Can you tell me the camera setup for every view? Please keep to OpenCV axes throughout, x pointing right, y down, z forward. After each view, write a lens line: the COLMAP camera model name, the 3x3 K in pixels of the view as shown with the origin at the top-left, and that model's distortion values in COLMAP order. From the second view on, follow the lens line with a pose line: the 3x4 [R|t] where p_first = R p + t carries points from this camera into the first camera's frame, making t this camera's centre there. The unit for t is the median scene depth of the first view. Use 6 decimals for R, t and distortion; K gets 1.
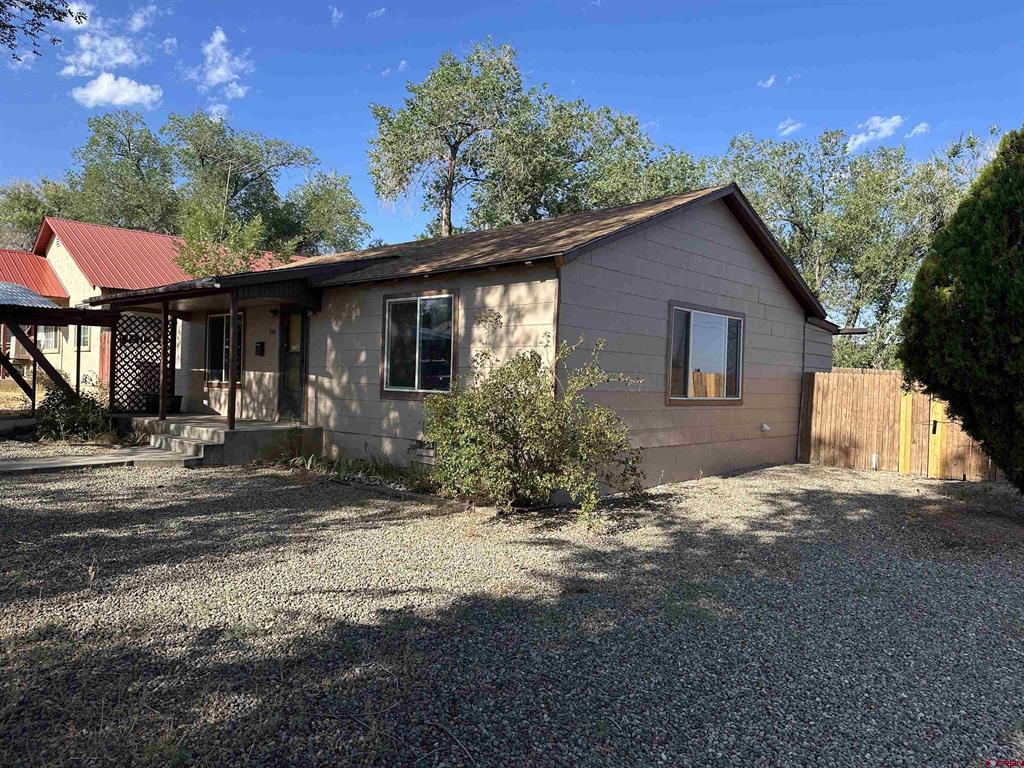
lens RADIAL K [[727.2, 0, 512.1], [0, 727.2, 385.6], [0, 0, 1]] dist [0.008220, 0.000487]
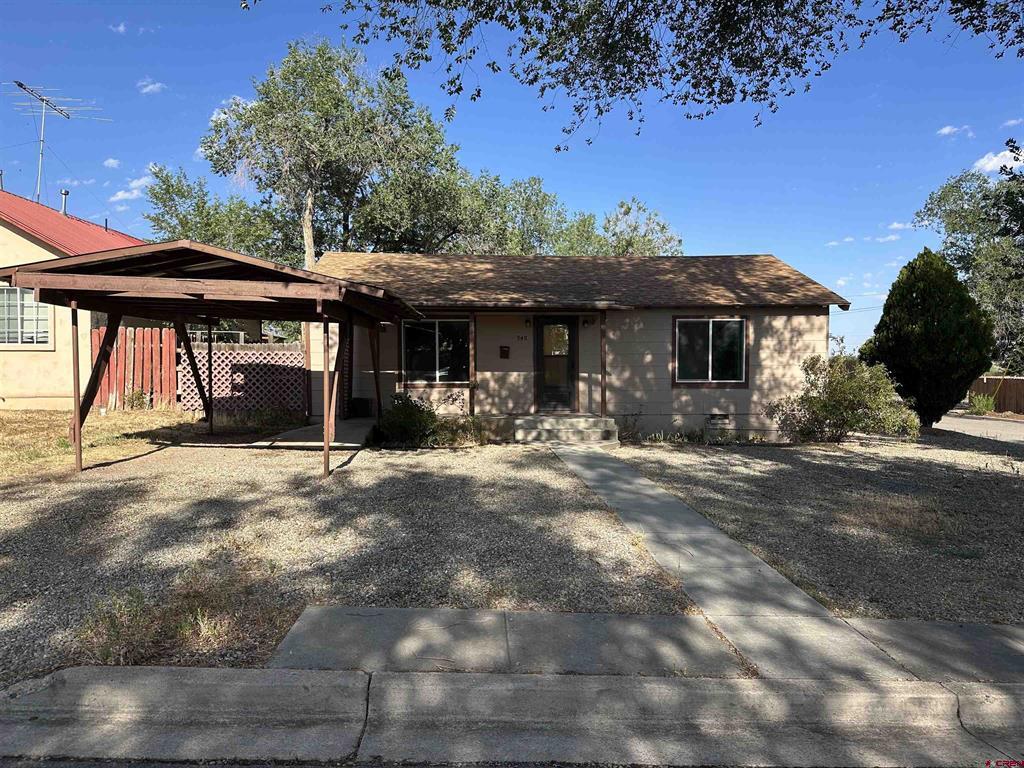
lens RADIAL K [[727.2, 0, 511.4], [0, 727.2, 381.8], [0, 0, 1]] dist [0.008220, 0.000487]
pose [[0.752405, -0.030449, 0.657997, -1.397620], [0.029314, 0.999489, 0.012731, -0.021472], [-0.658048, 0.009710, 0.752913, 0.130287]]
